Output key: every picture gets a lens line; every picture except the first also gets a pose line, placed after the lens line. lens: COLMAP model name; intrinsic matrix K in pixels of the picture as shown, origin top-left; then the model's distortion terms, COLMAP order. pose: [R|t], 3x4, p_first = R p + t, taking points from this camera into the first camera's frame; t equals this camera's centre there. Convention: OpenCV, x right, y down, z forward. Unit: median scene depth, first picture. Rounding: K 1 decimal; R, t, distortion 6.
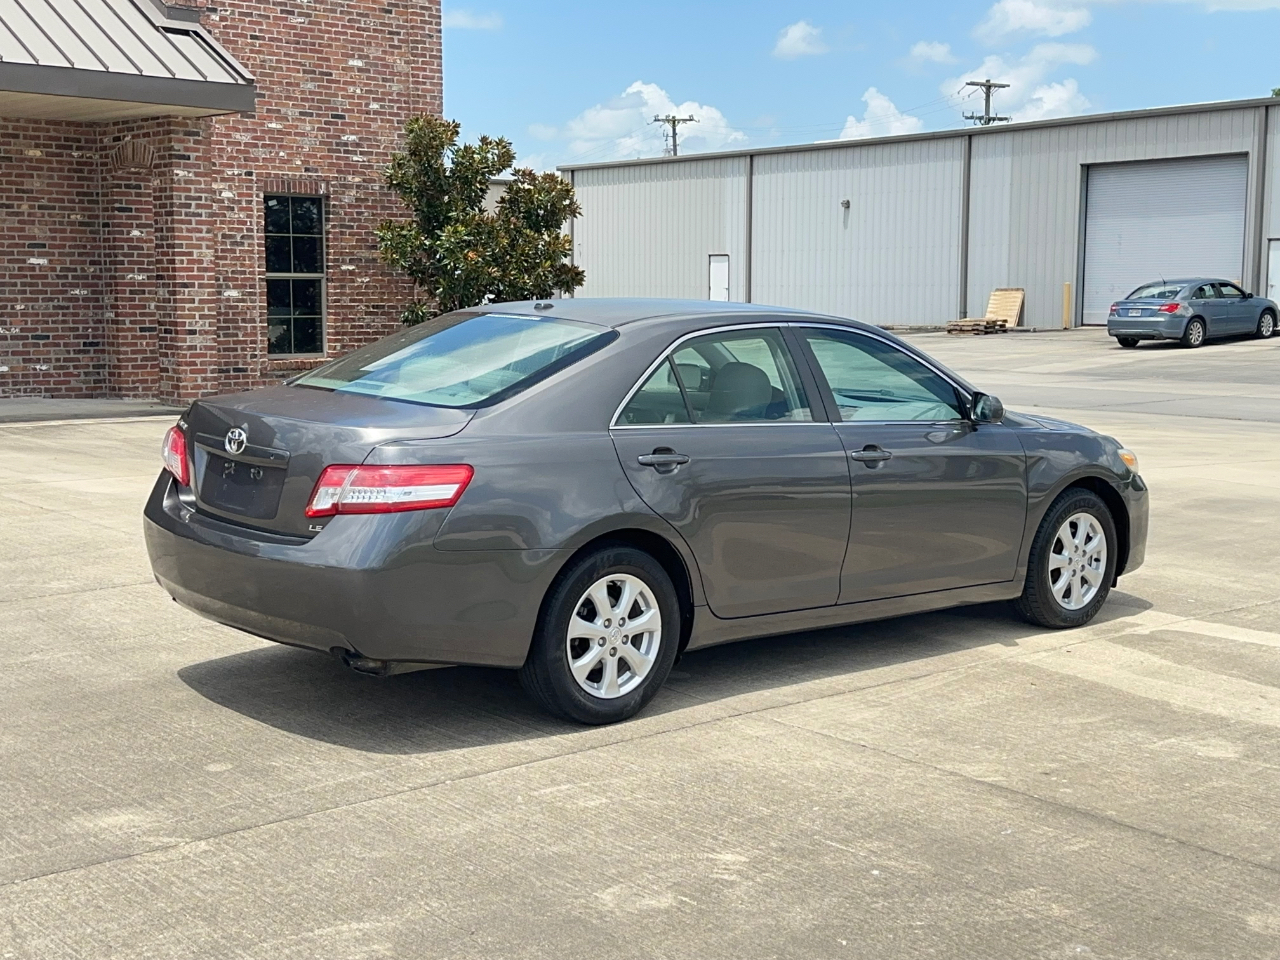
lens RADIAL K [[1761.9, 0, 627.7], [0, 1761.9, 479.8], [0, 0, 1]] dist [0.187695, -0.354182]
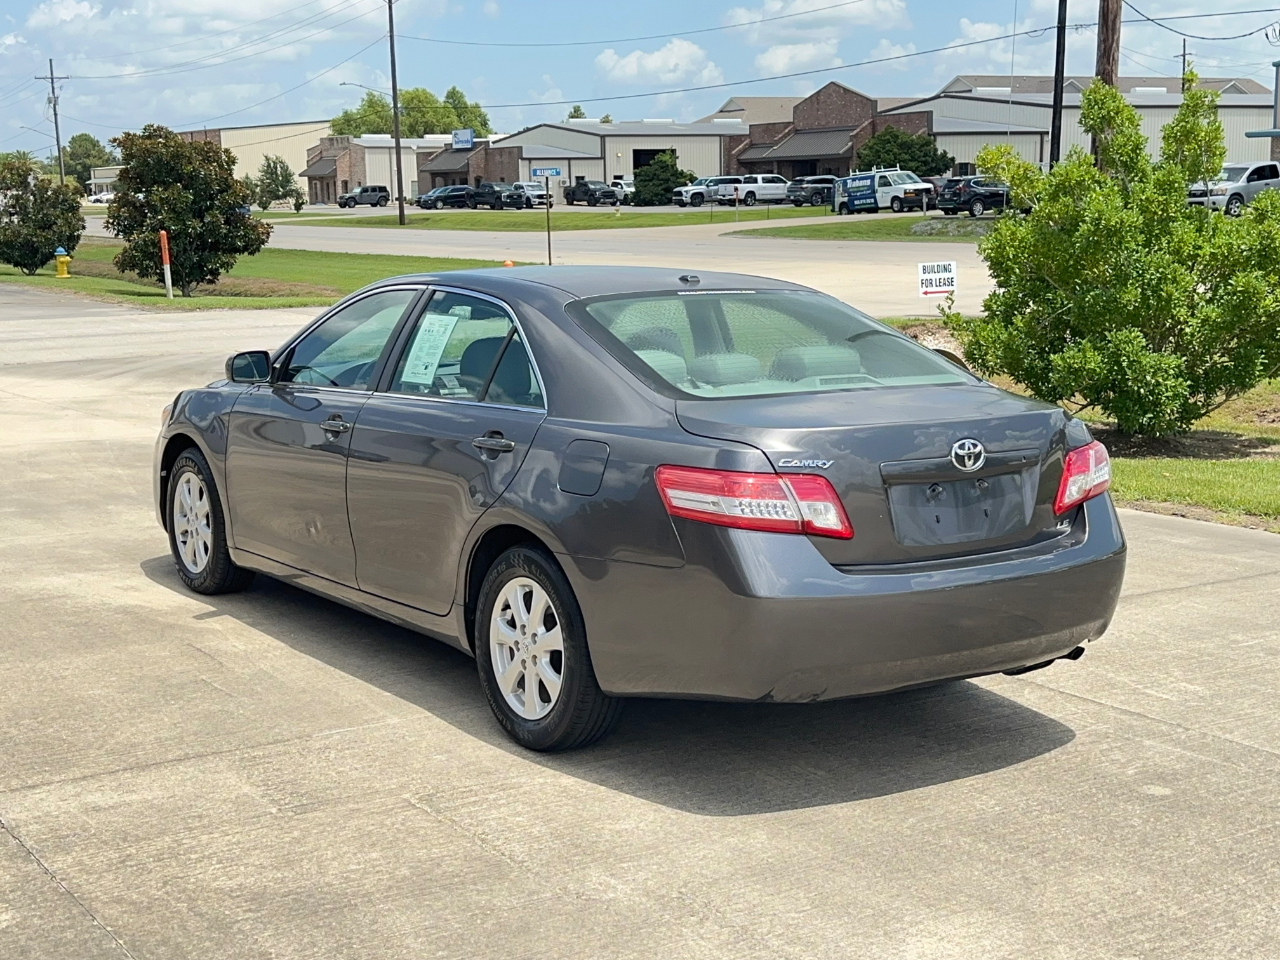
lens RADIAL K [[1761.7, 0, 632.1], [0, 1761.7, 483.5], [0, 0, 1]] dist [0.202911, -0.451849]
pose [[0.124938, -0.169624, 0.977557, -0.375564], [0.125794, 0.980034, 0.153977, -0.055687], [-0.984158, 0.103734, 0.143782, 0.369416]]
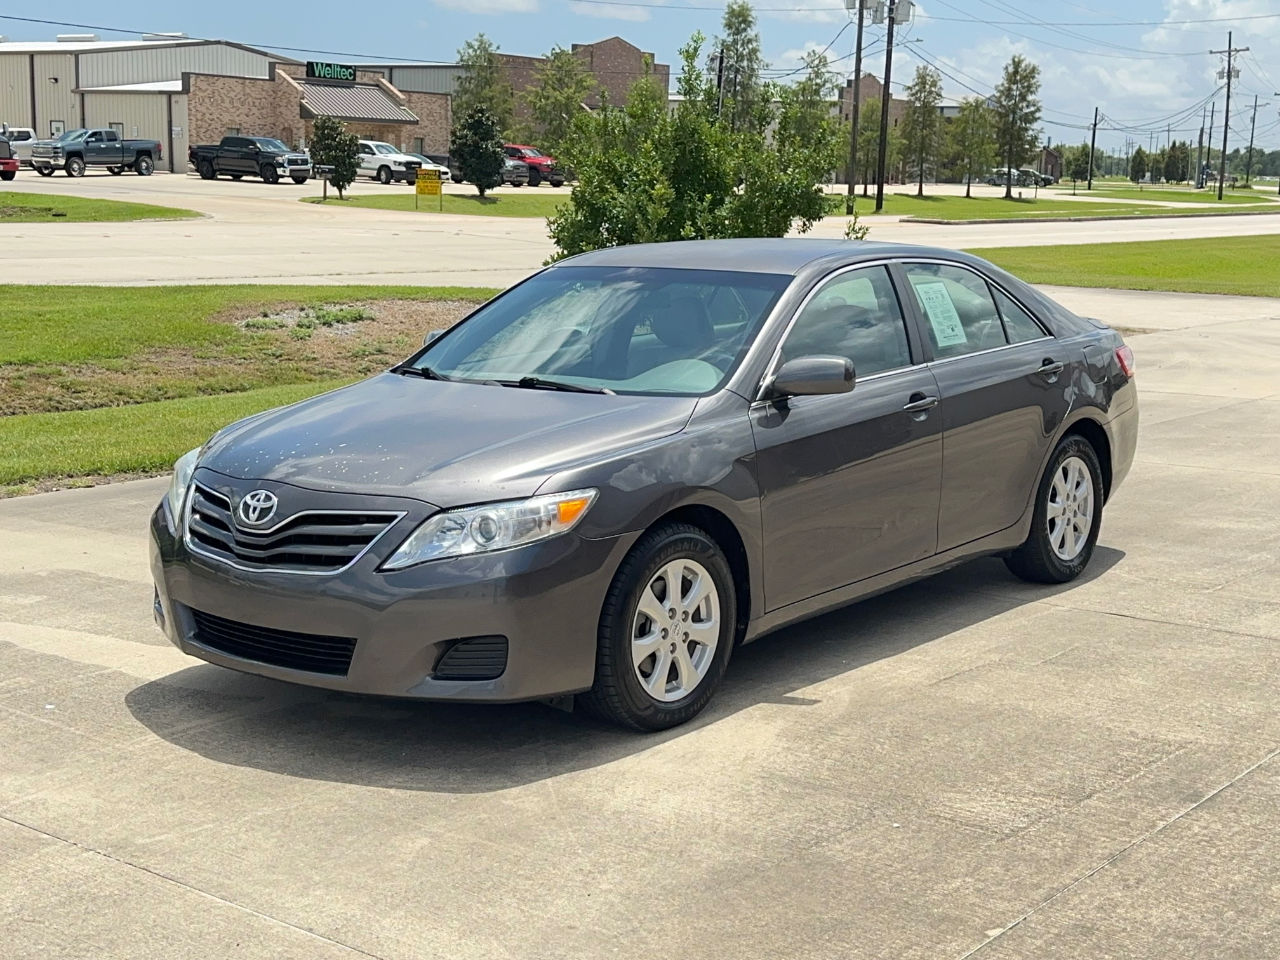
lens RADIAL K [[1757.2, 0, 640.6], [0, 1757.2, 486.9], [0, 0, 1]] dist [0.209020, -0.468284]
pose [[-0.985446, -0.001248, -0.169987, 0.110439], [-0.050146, 0.957609, 0.283672, -0.104802], [0.162427, 0.288067, -0.943734, 0.835706]]
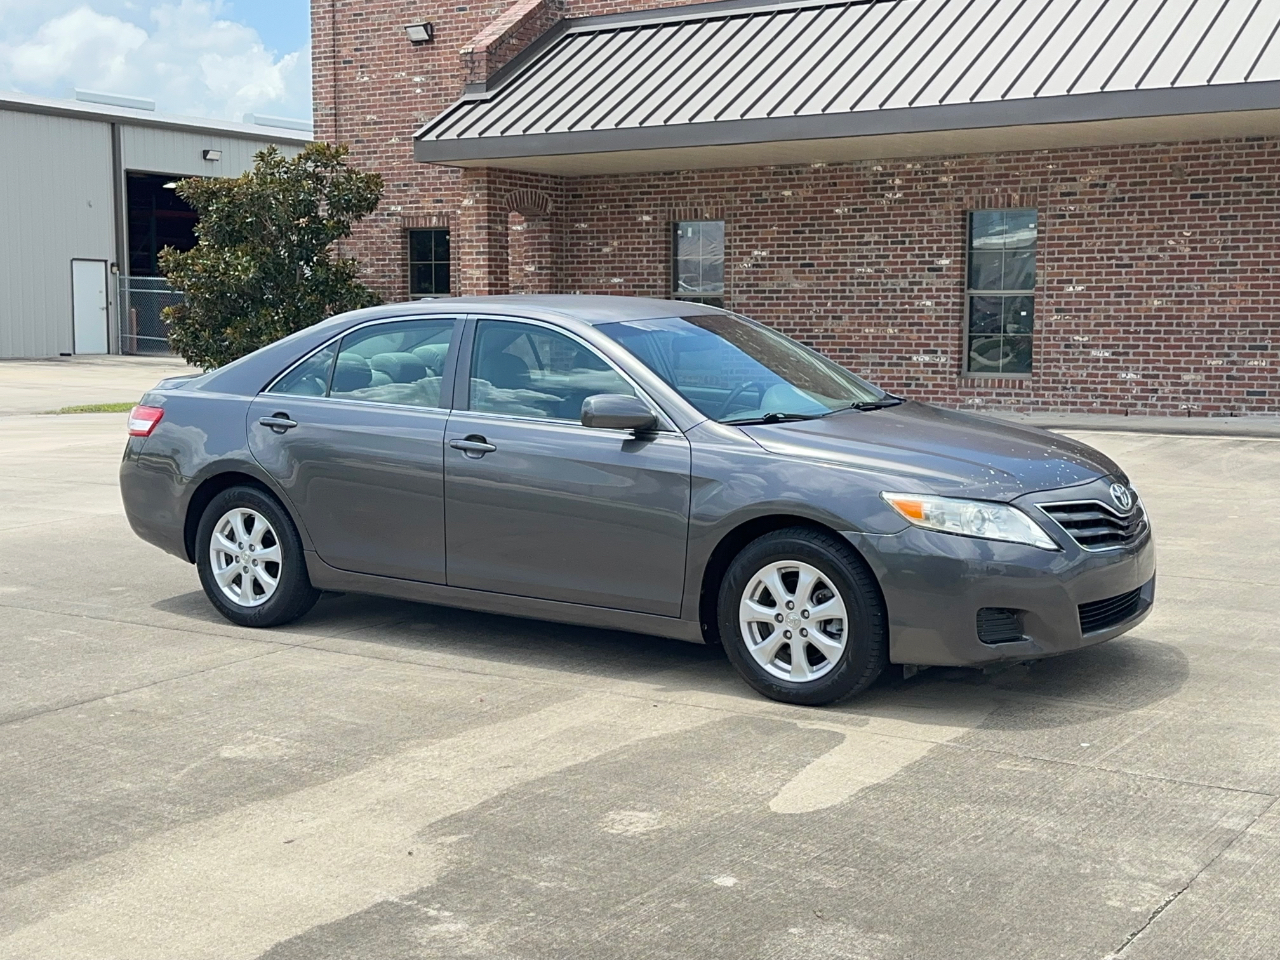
lens RADIAL K [[1761.7, 0, 632.1], [0, 1761.7, 483.5], [0, 0, 1]] dist [0.202911, -0.451849]
pose [[0.247324, 0.090193, -0.964726, 0.465899], [-0.107636, 0.992053, 0.065154, -0.027846], [0.962936, 0.087725, 0.255066, 0.339618]]
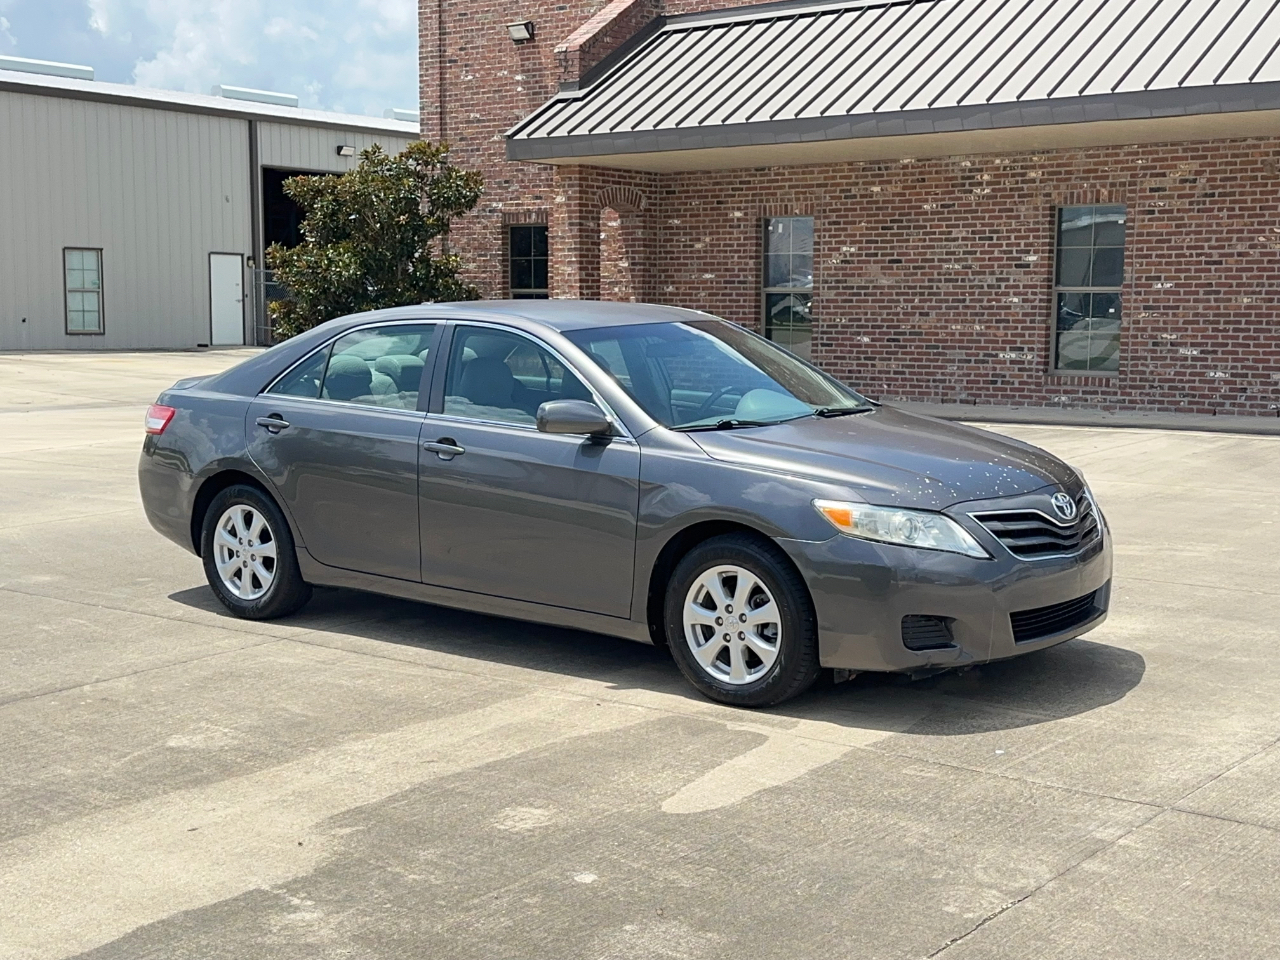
lens RADIAL K [[1757.2, 0, 640.6], [0, 1757.2, 486.9], [0, 0, 1]] dist [0.209020, -0.468284]
pose [[0.168142, 0.100028, -0.980675, 0.483321], [-0.112371, 0.990298, 0.081743, -0.036602], [0.979337, 0.096455, 0.177751, 0.380183]]
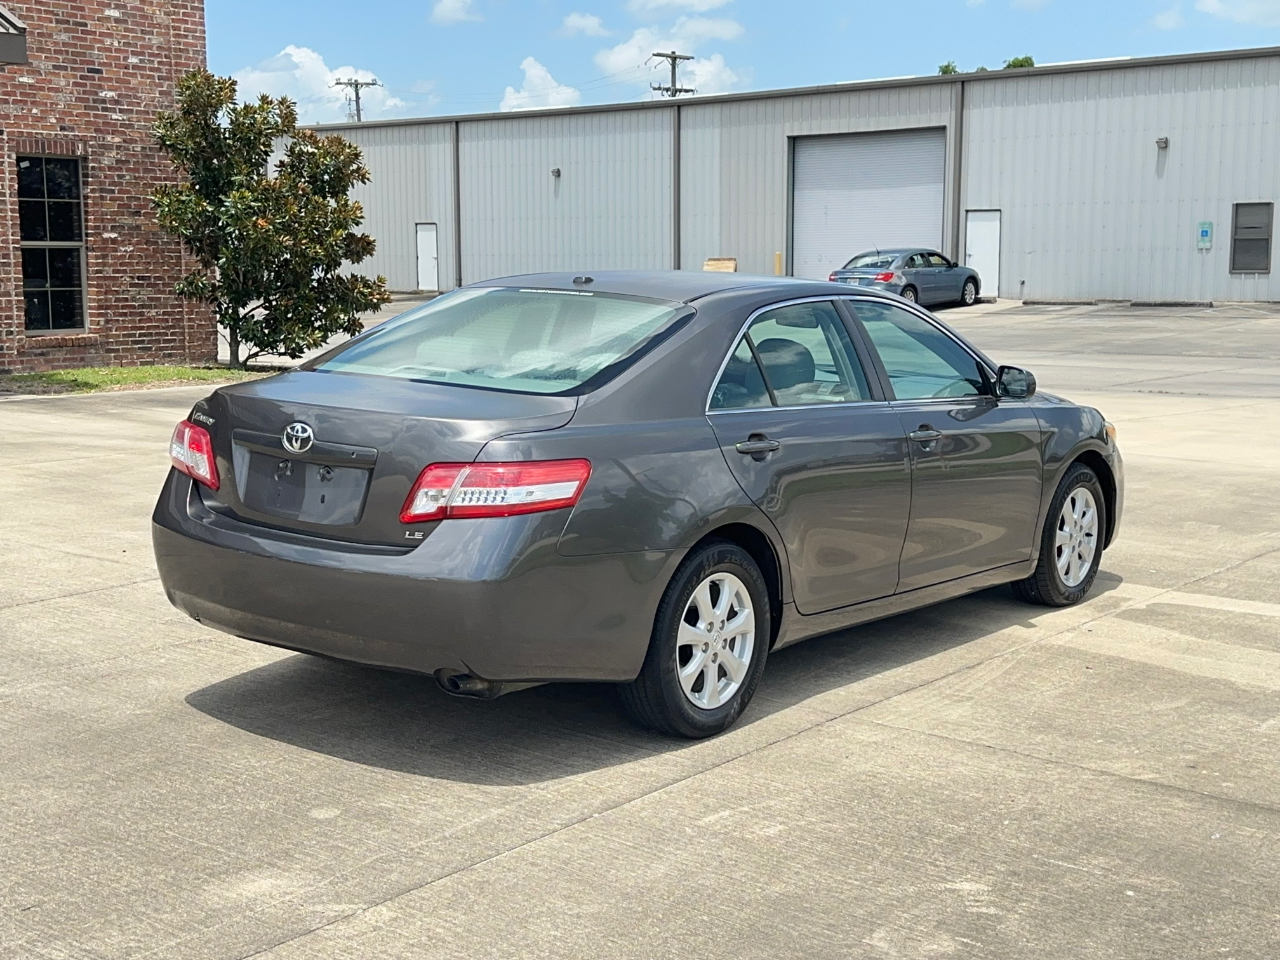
lens RADIAL K [[1761.7, 0, 632.1], [0, 1761.7, 483.5], [0, 0, 1]] dist [0.202911, -0.451849]
pose [[0.982056, -0.027825, 0.186527, -0.079345], [0.024248, 0.999476, 0.021436, -0.004963], [-0.187026, -0.016529, 0.982216, 0.039490]]
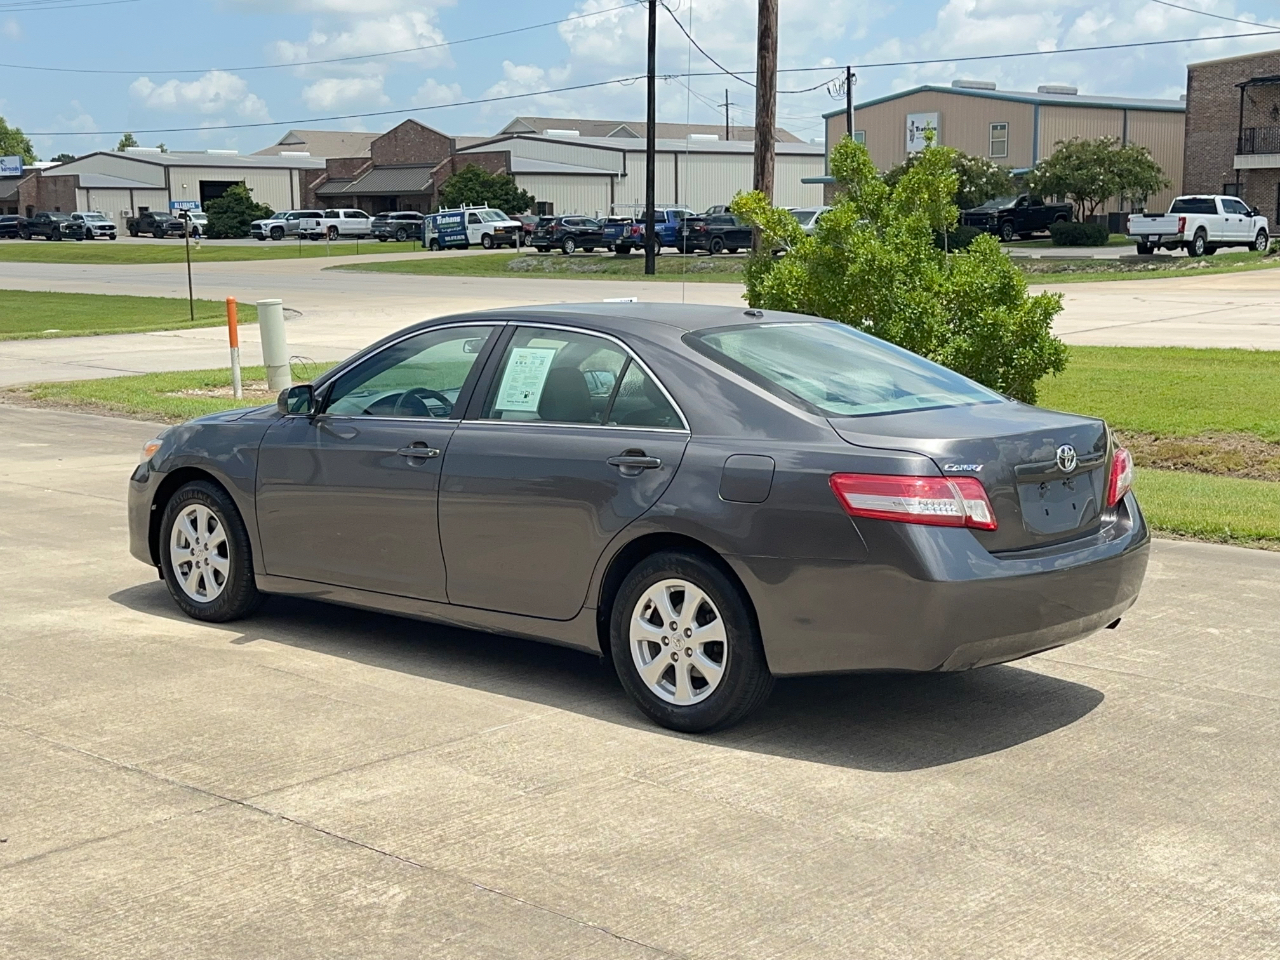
lens RADIAL K [[1762.5, 0, 640.0], [0, 1762.5, 480.0], [0, 0, 1]] dist [0.154343, -0.140658]
pose [[-0.126555, -0.148887, 0.980722, -0.416993], [0.117834, 0.979415, 0.163894, -0.071784], [-0.984936, 0.136304, -0.106406, 0.478671]]
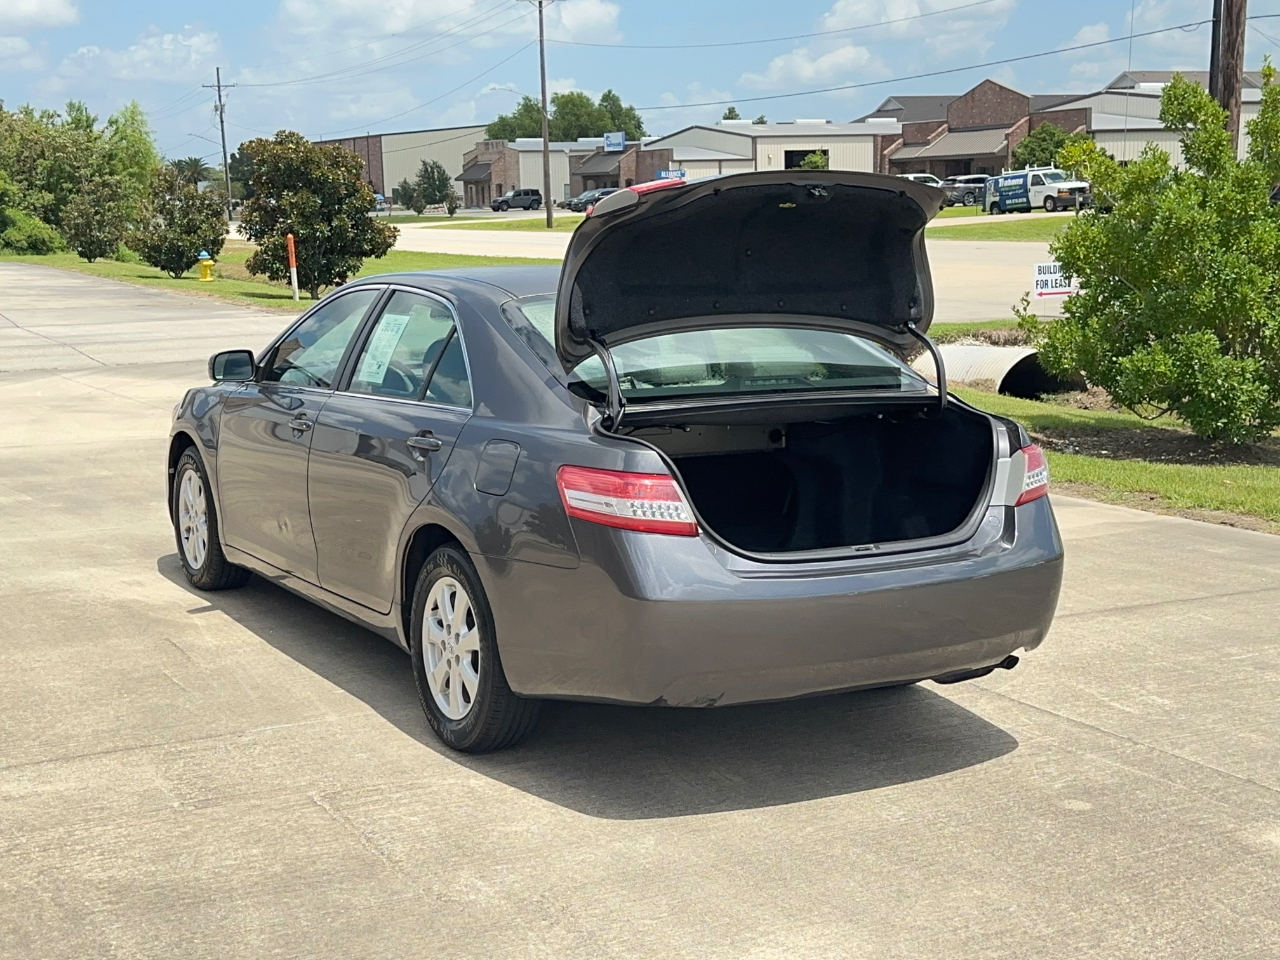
lens RADIAL K [[1768.9, 0, 634.2], [0, 1768.9, 476.6], [0, 0, 1]] dist [0.210596, -0.493202]
pose [[0.210692, -0.162658, 0.963925, -0.367953], [0.128999, 0.982063, 0.137522, -0.049958], [-0.969004, 0.095371, 0.227895, 0.329019]]
